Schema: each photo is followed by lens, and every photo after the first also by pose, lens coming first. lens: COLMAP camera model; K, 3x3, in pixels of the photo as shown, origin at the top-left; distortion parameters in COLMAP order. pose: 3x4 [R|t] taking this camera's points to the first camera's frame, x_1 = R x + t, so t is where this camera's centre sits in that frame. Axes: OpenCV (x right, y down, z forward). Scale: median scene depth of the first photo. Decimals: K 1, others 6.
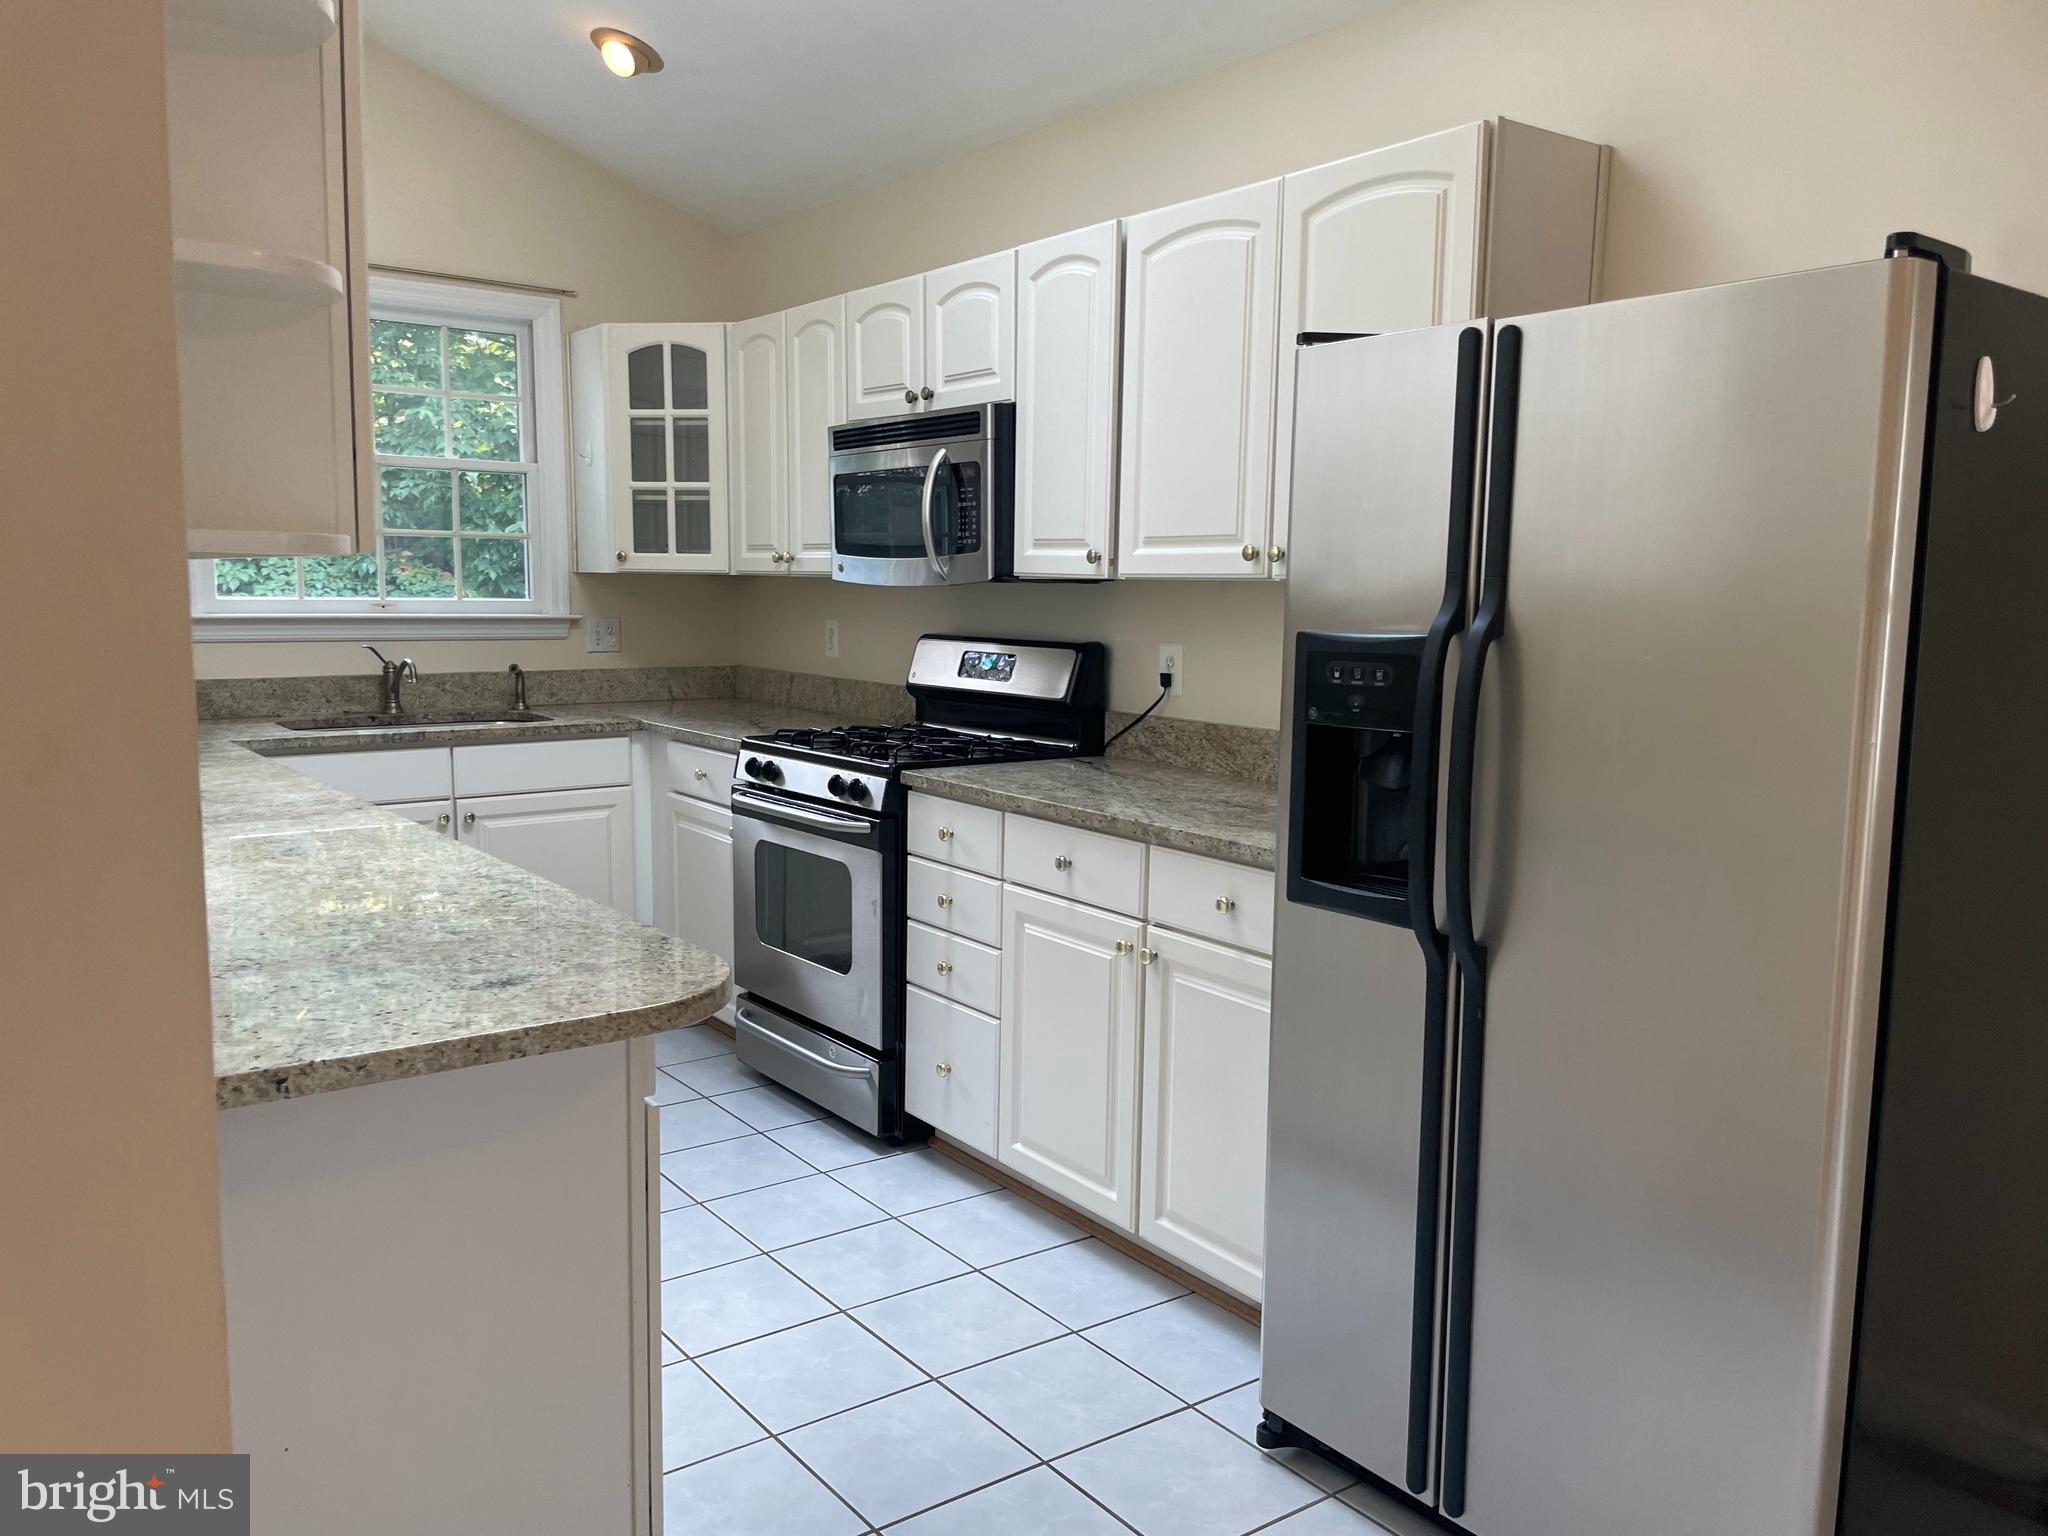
lens RADIAL K [[1551.4, 0, 1023.9], [0, 1551.4, 788.9], [0, 0, 1]] dist [0.052459, -0.043156]
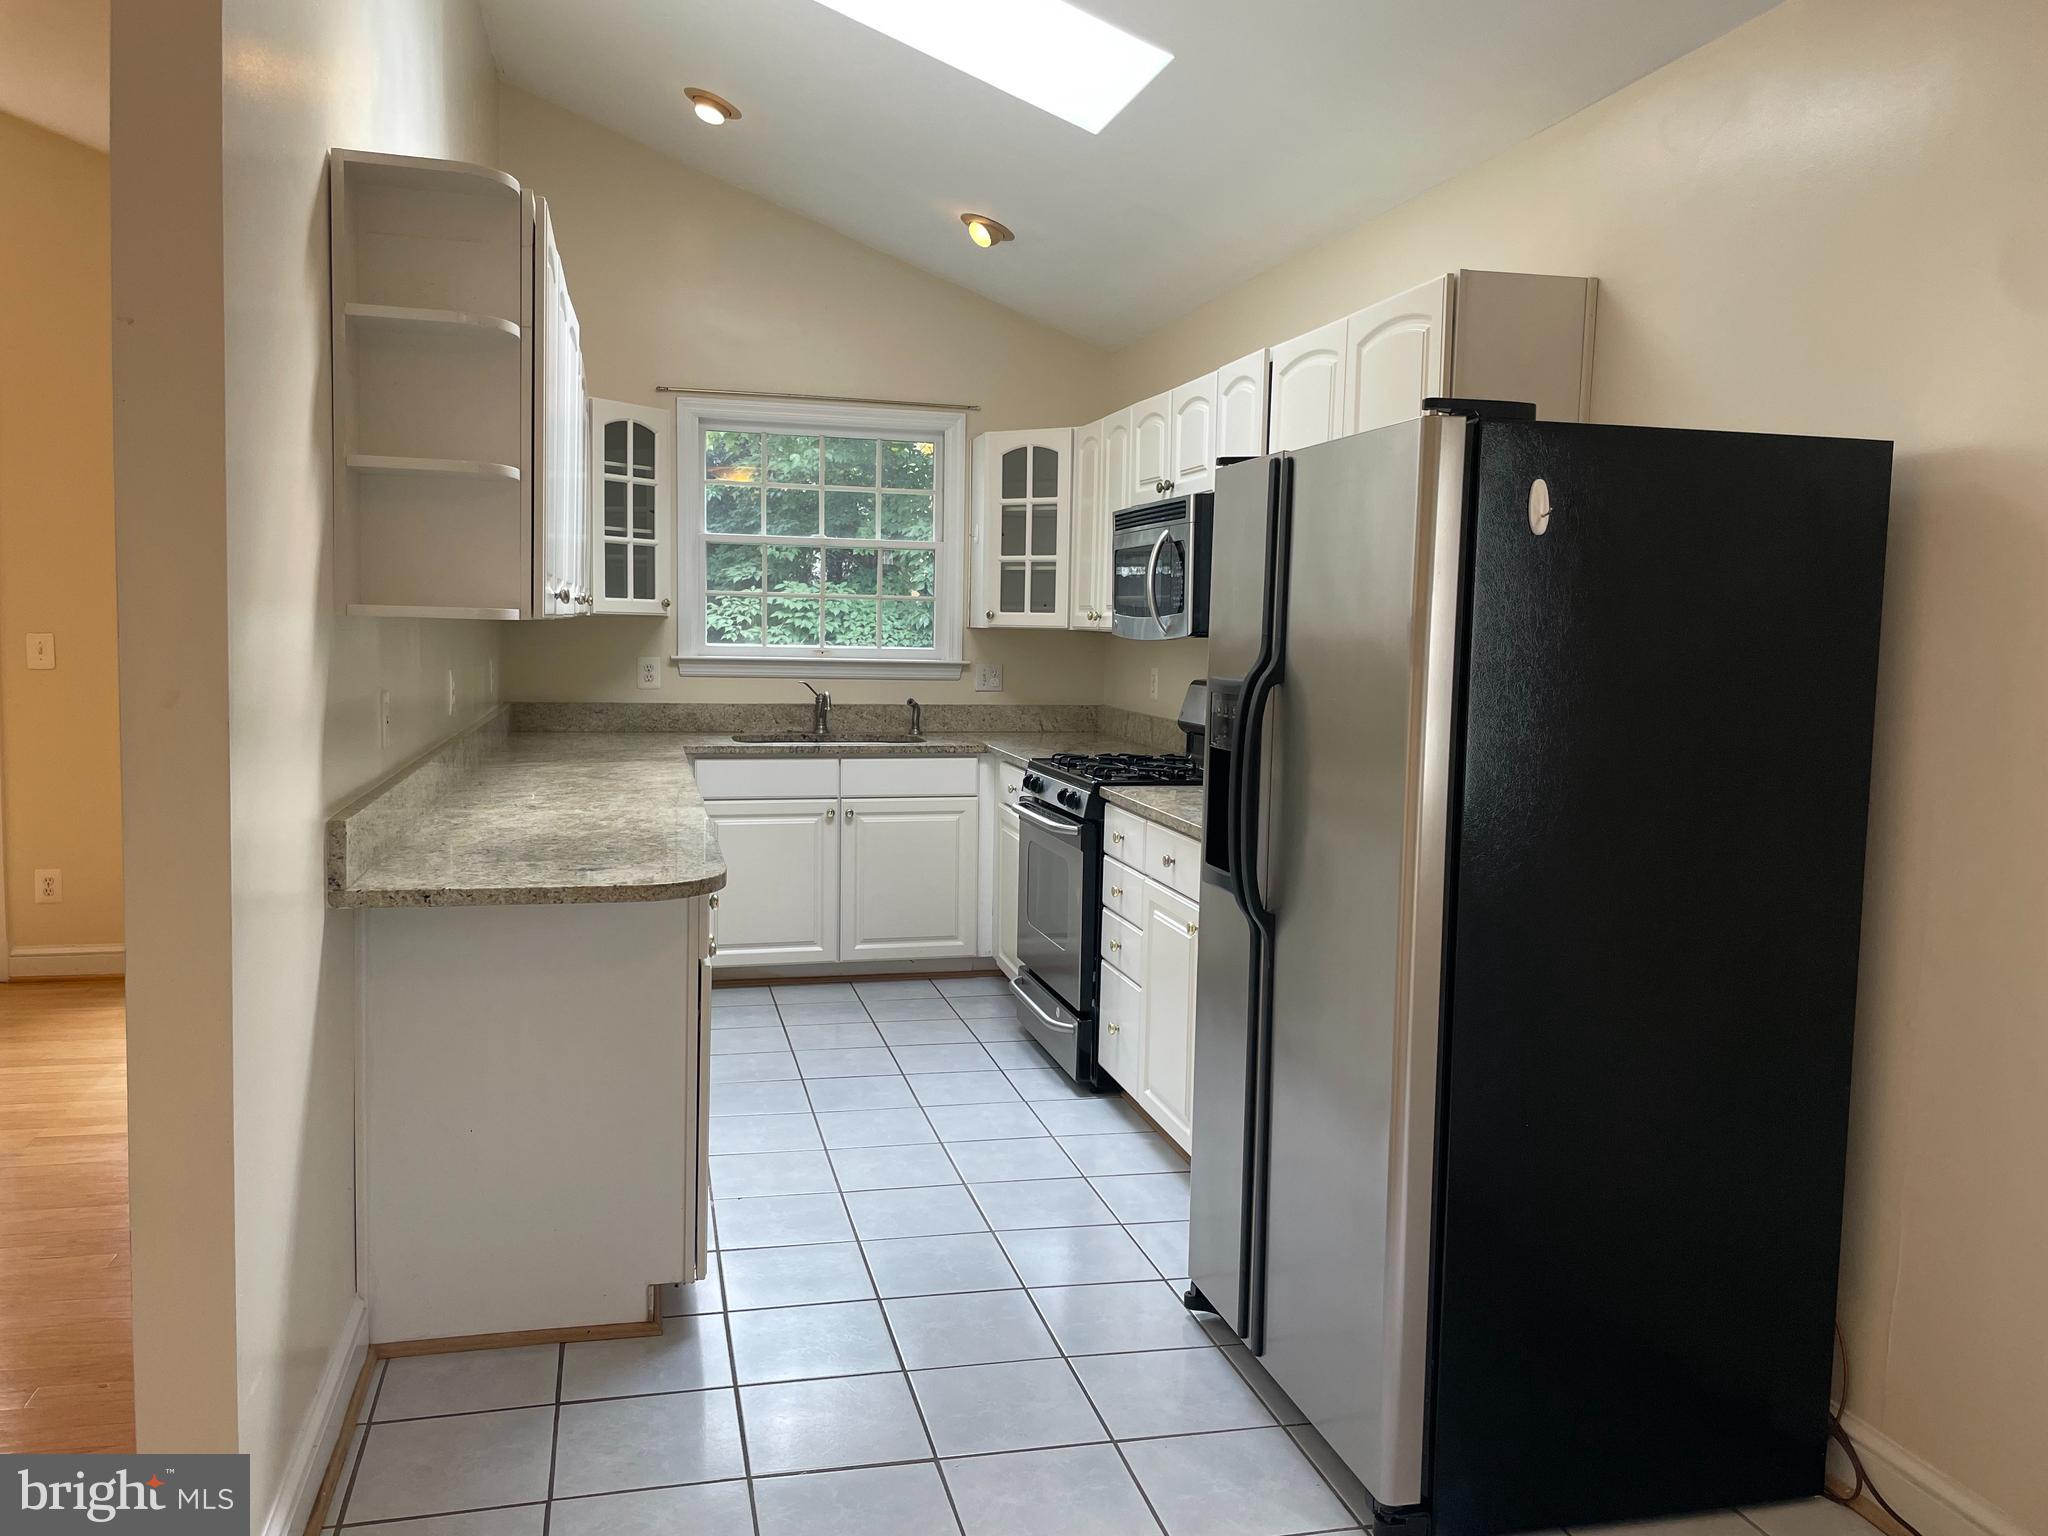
lens RADIAL K [[1551.4, 0, 1028.4], [0, 1551.4, 758.2], [0, 0, 1]] dist [0.052459, -0.043156]
pose [[0.922454, 0.040561, -0.383970, 0.276622], [-0.060851, 0.997311, -0.040838, 0.016122], [0.381281, 0.061036, 0.922442, -0.142549]]
